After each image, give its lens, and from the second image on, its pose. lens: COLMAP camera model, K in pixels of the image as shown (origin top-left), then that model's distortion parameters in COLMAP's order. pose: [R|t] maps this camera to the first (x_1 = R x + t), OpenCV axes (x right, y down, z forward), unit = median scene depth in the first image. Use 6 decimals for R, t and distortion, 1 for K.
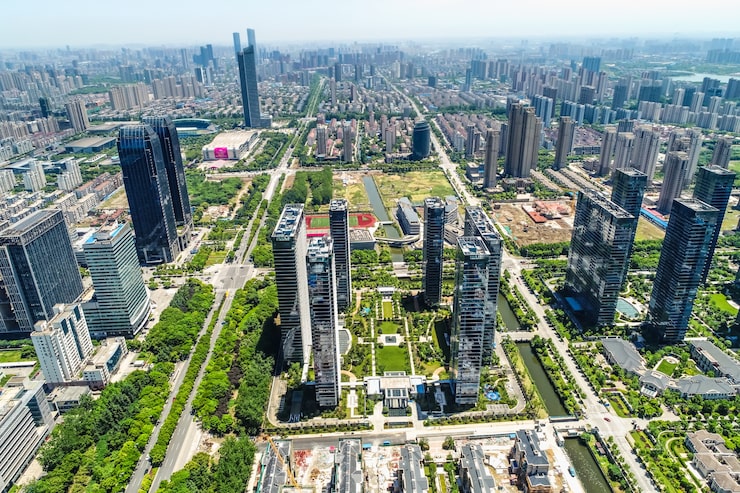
lens RADIAL K [[499.5, 0, 370.0], [0, 499.5, 246.5], [0, 0, 1]] dist [-0.002332, -0.000573]
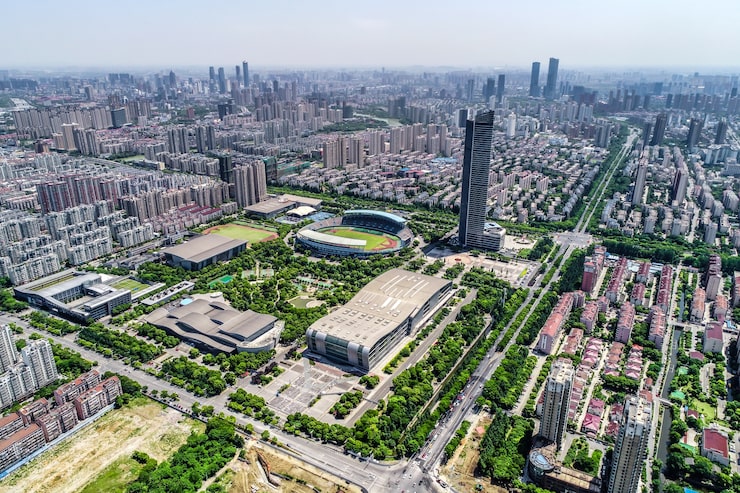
lens RADIAL K [[499.5, 0, 370.0], [0, 499.5, 246.5], [0, 0, 1]] dist [-0.002332, -0.000573]
pose [[0.838817, 0.204437, -0.504571, -0.020731], [-0.223064, 0.974508, 0.024012, -0.127494], [0.496618, 0.092410, 0.863036, 0.250742]]
